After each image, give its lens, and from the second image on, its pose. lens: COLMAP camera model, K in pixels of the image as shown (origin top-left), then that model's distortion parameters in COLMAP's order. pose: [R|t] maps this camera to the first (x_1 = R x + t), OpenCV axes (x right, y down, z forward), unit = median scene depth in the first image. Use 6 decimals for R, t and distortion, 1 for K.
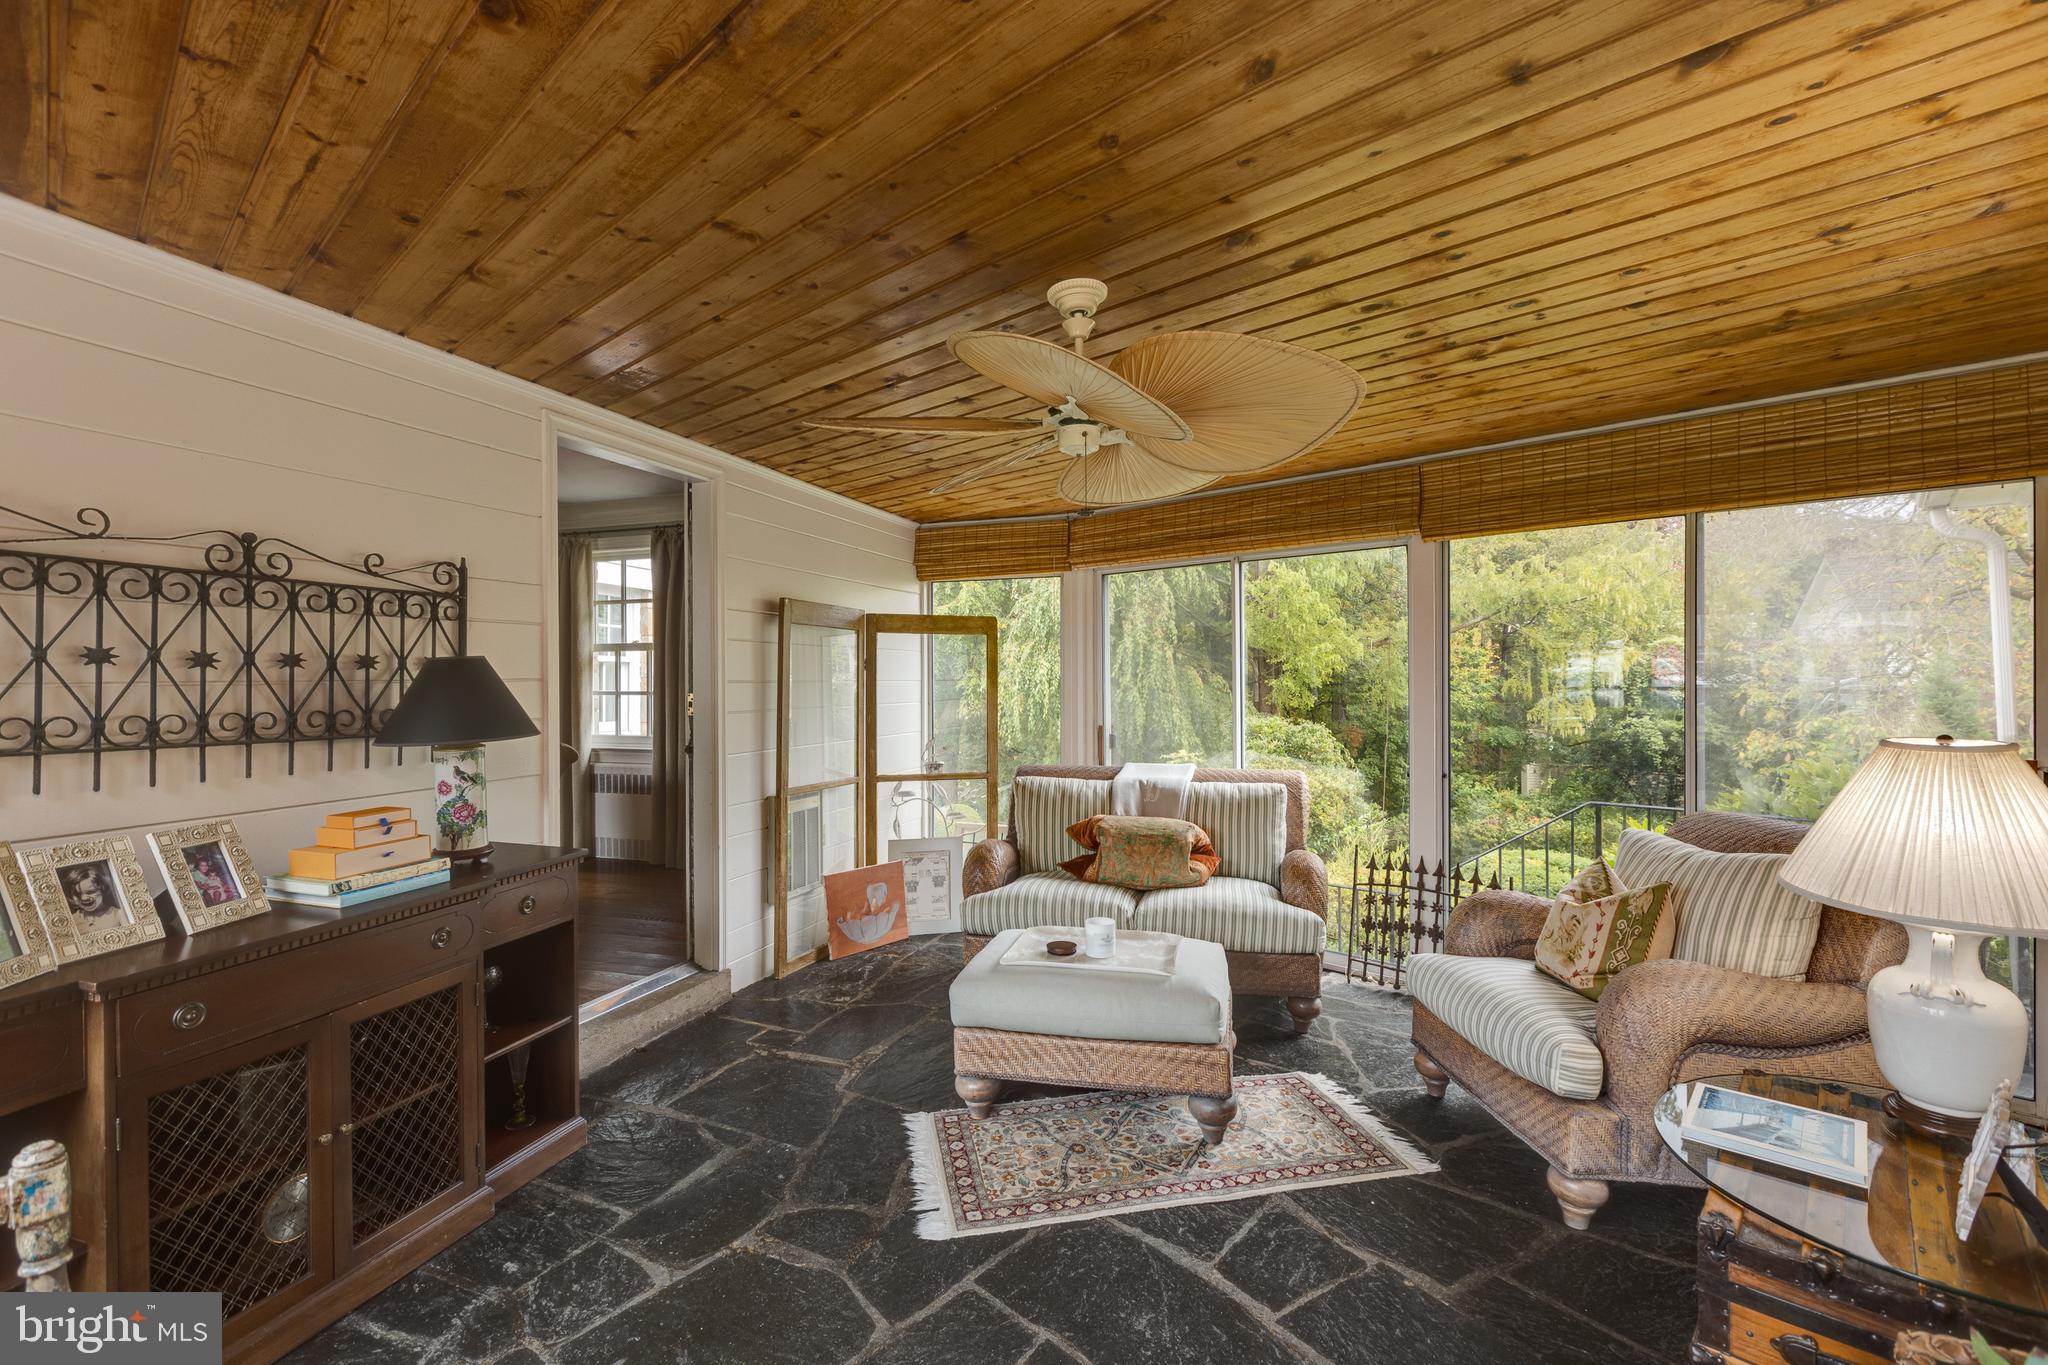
lens RADIAL K [[903.1, 0, 1027.1], [0, 903.1, 681.5], [0, 0, 1]] dist [-0.003890, -0.000477]
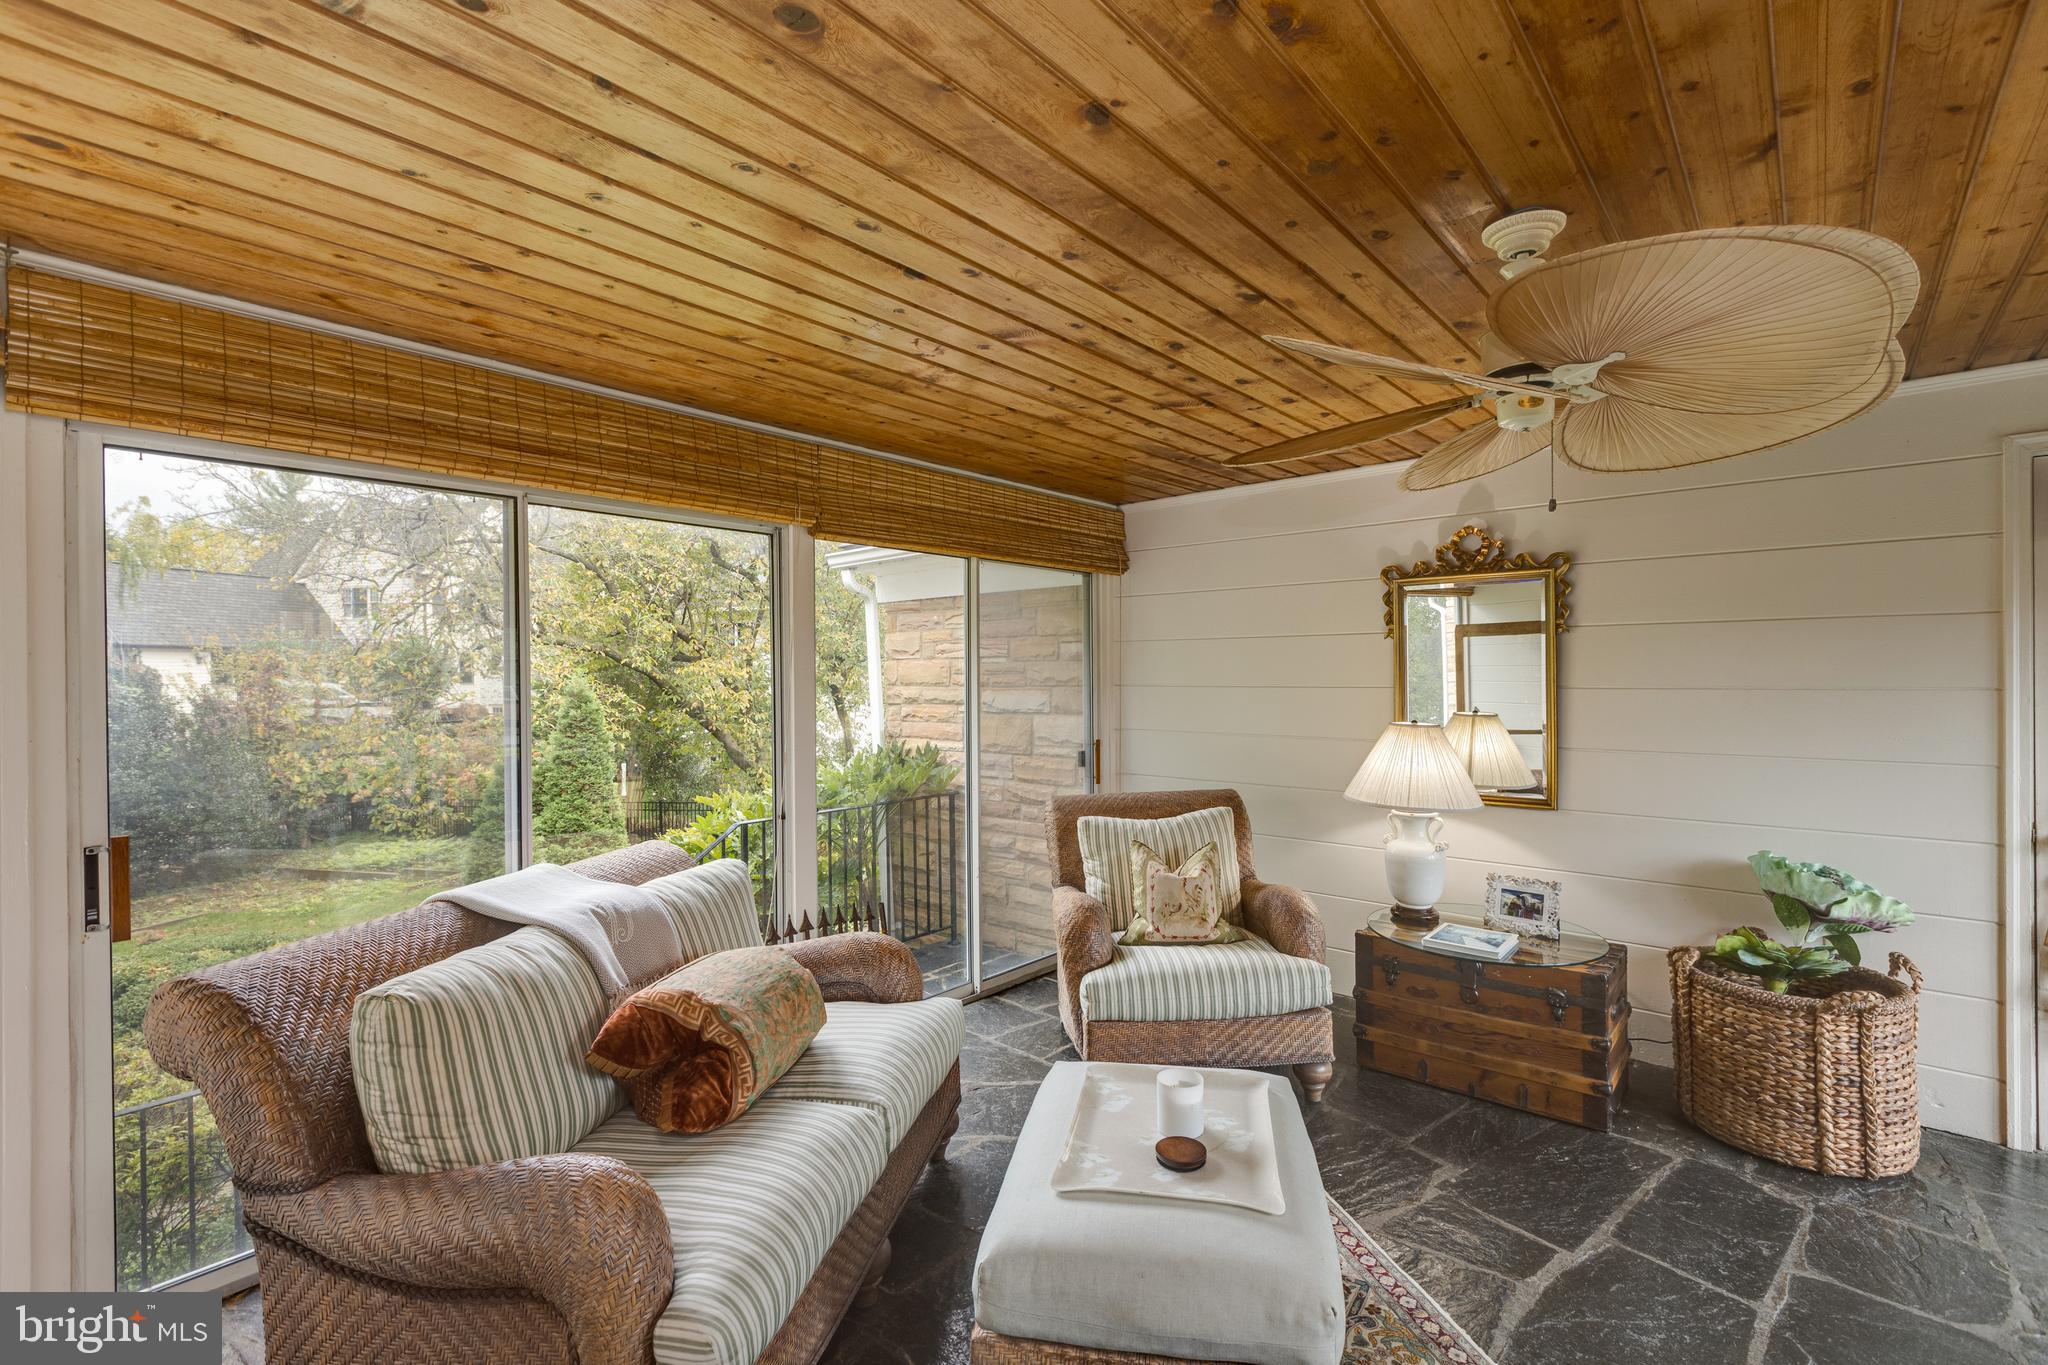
lens RADIAL K [[903.1, 0, 1025.3], [0, 903.1, 672.1], [0, 0, 1]] dist [-0.003890, -0.000477]
pose [[-0.025007, 0.013925, 0.999590, -0.627161], [0.013425, 0.999817, -0.013592, -0.018862], [-0.999597, 0.013079, -0.025190, 1.240173]]
